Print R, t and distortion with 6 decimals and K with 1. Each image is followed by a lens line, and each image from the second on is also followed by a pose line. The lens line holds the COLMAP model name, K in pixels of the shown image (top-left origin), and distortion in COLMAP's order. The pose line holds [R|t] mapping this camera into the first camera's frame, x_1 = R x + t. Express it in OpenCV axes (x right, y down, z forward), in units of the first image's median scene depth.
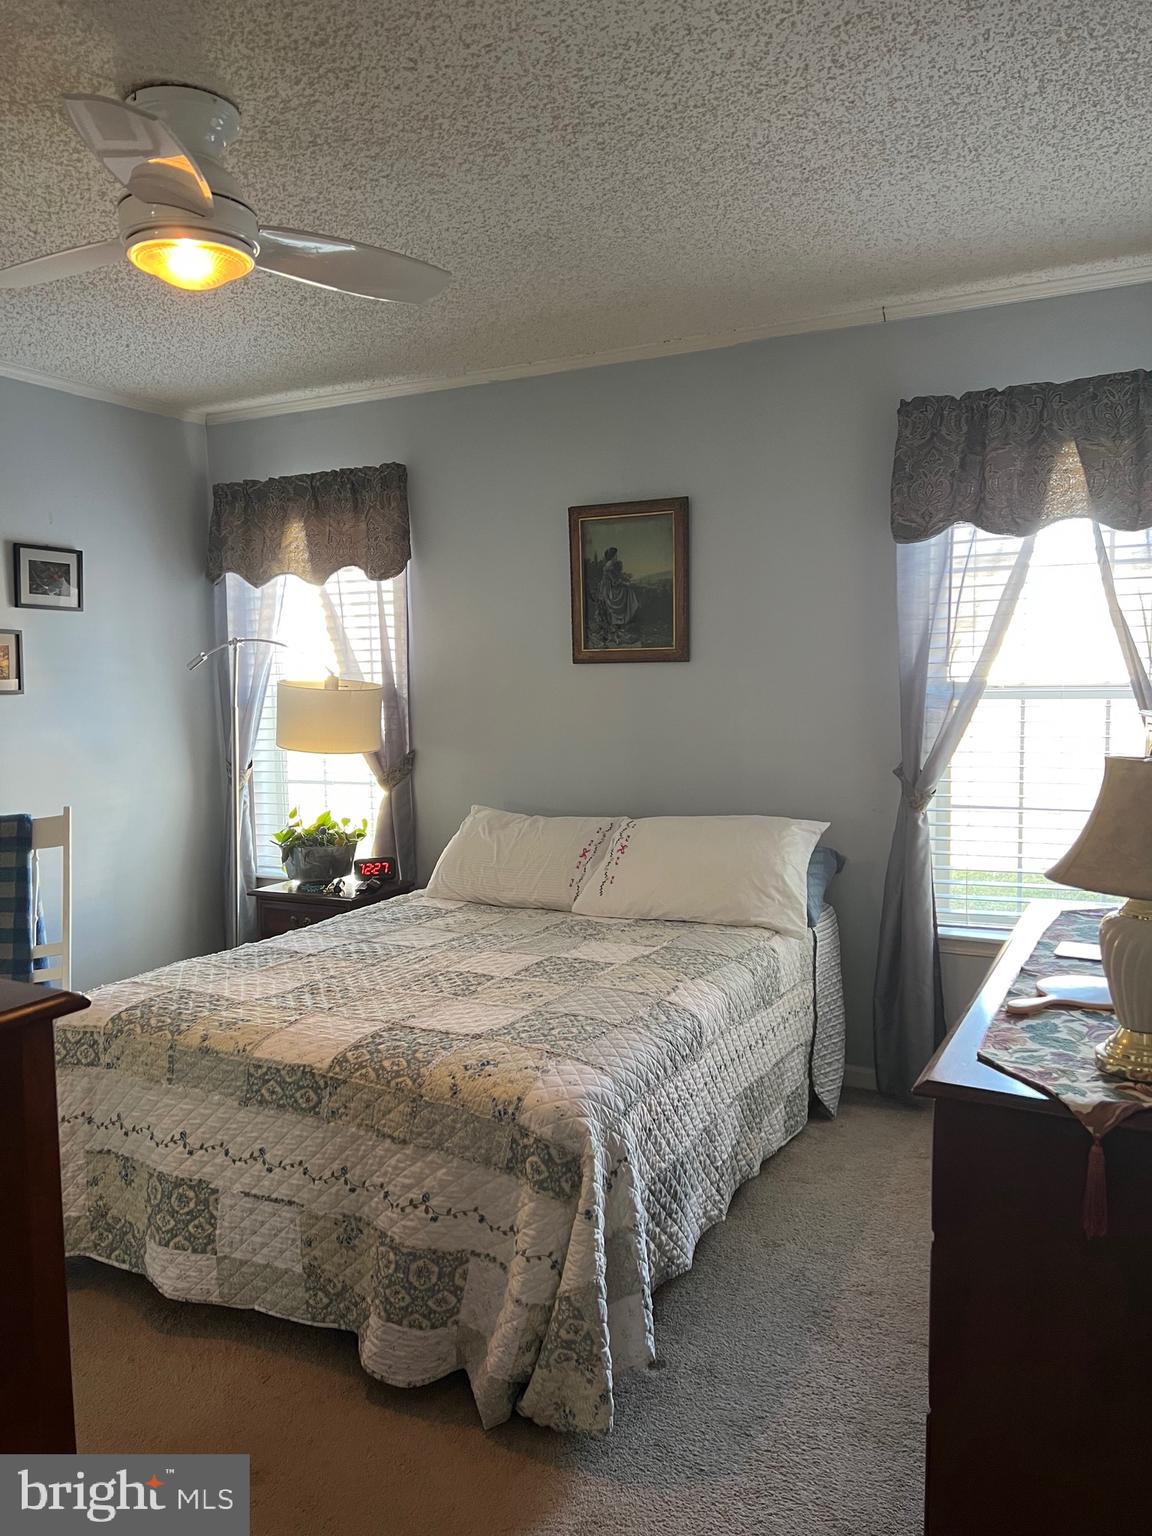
lens RADIAL K [[1154.1, 0, 567.9], [0, 1154.1, 759.0], [0, 0, 1]] dist [0.058940, -0.065544]
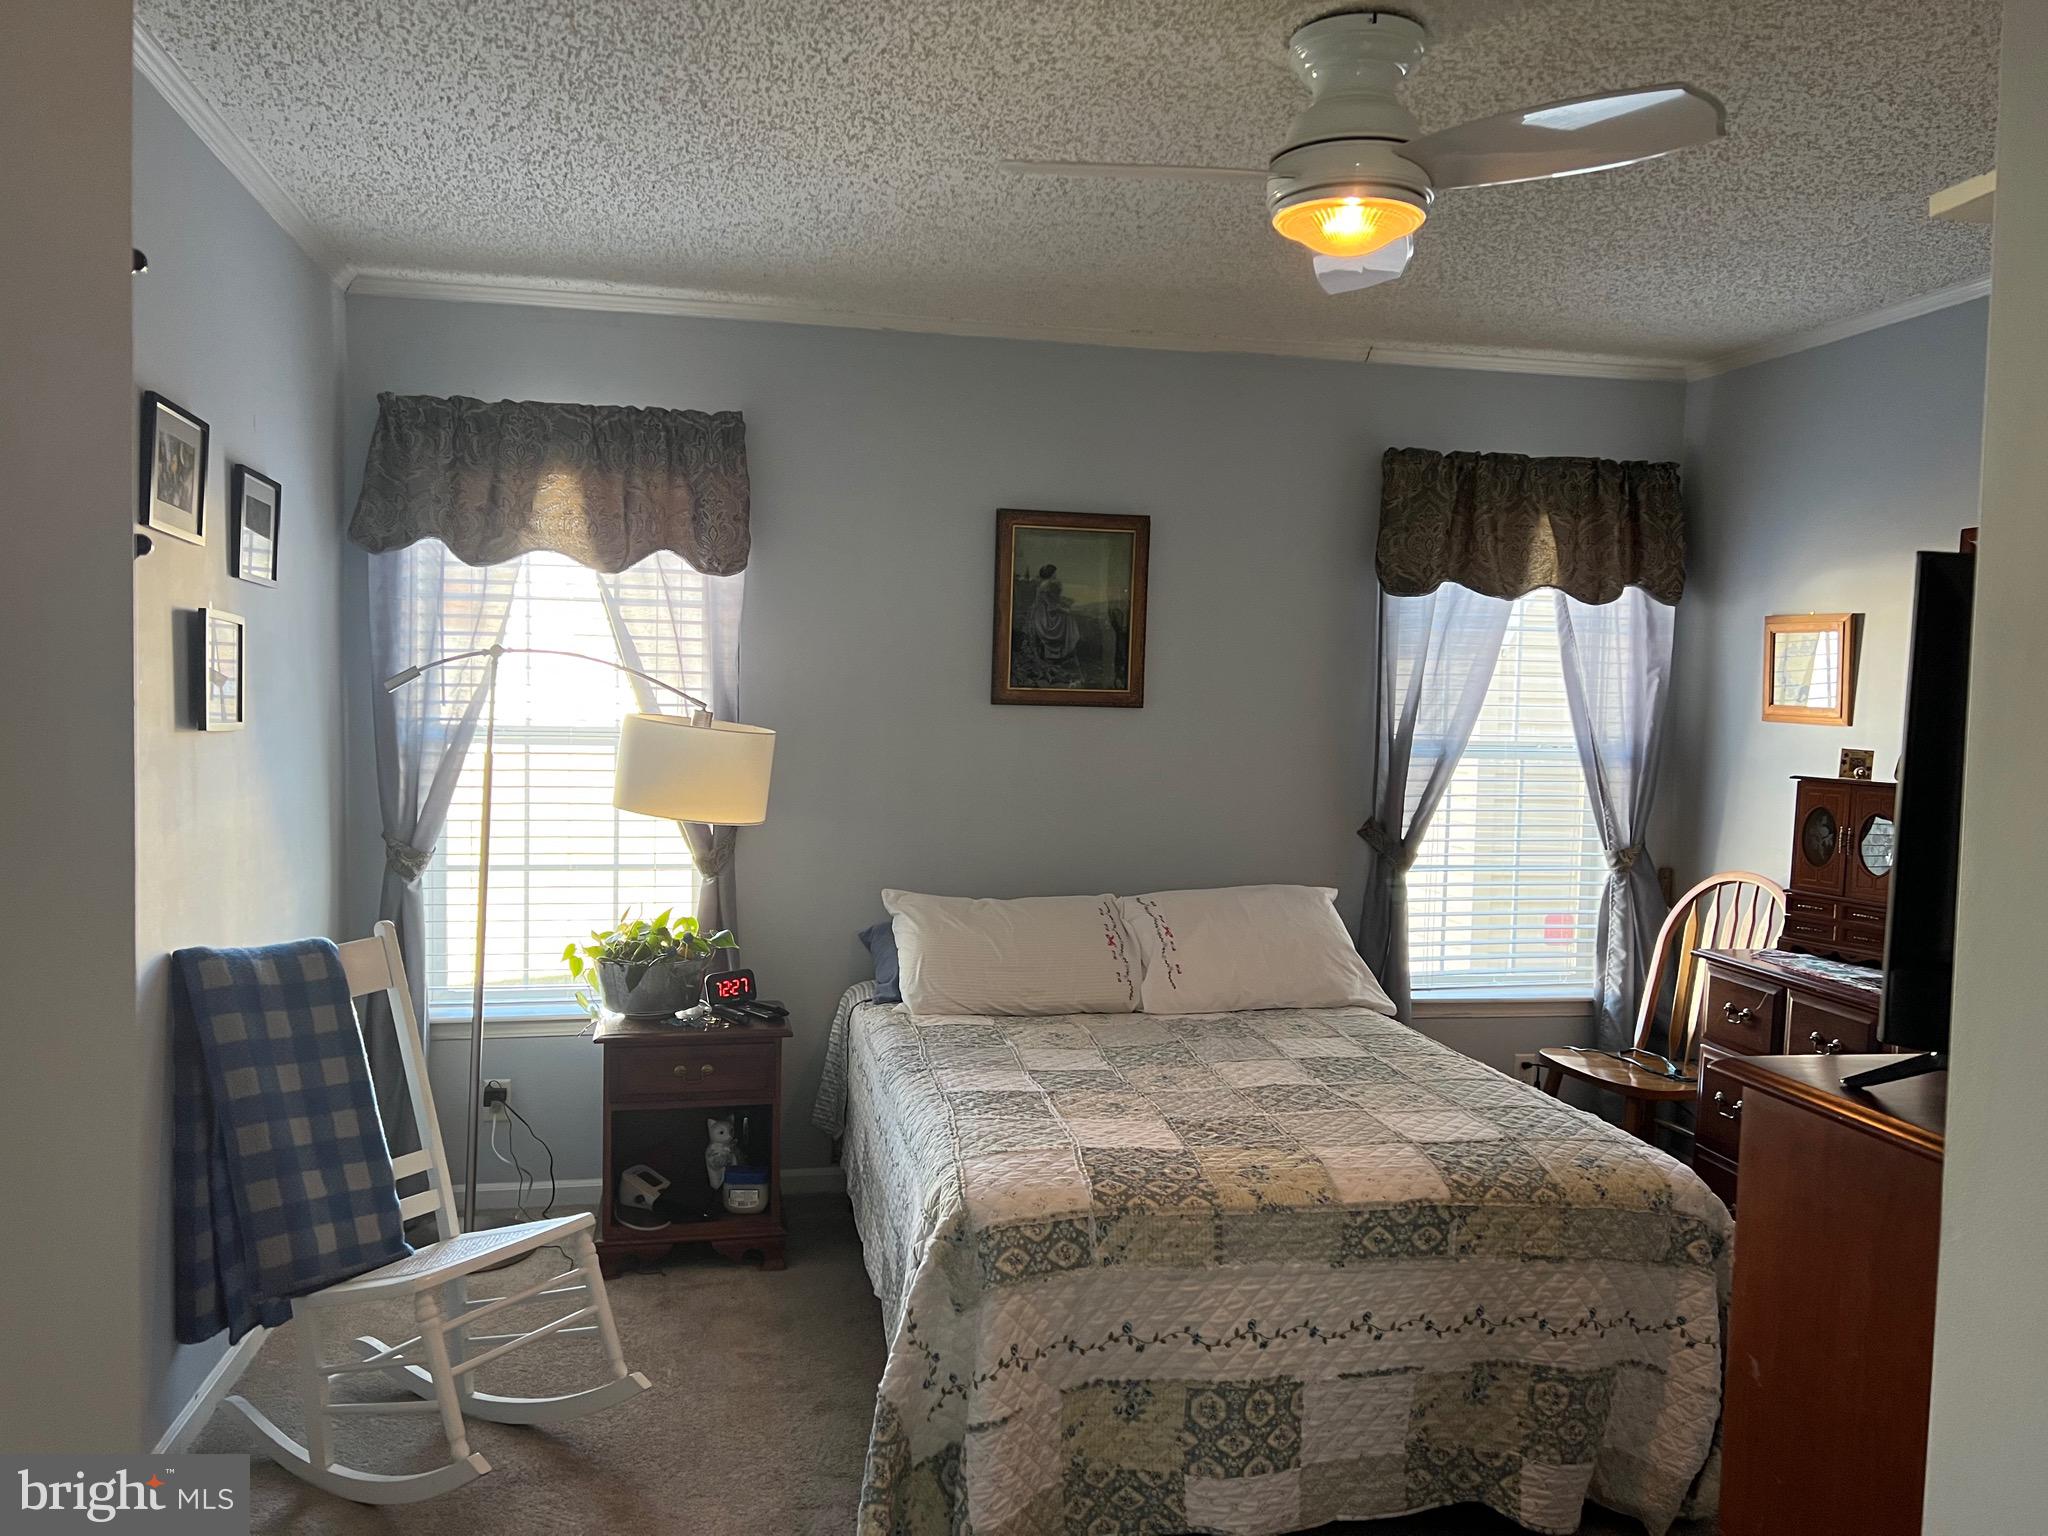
lens RADIAL K [[1538.8, 0, 1009.2], [0, 1538.8, 781.0], [0, 0, 1]] dist [0.058940, -0.065544]
pose [[0.778123, -0.001653, 0.628110, -1.106174], [0.014163, 0.999788, -0.014914, -0.024618], [-0.627953, 0.020501, 0.777981, 0.295776]]
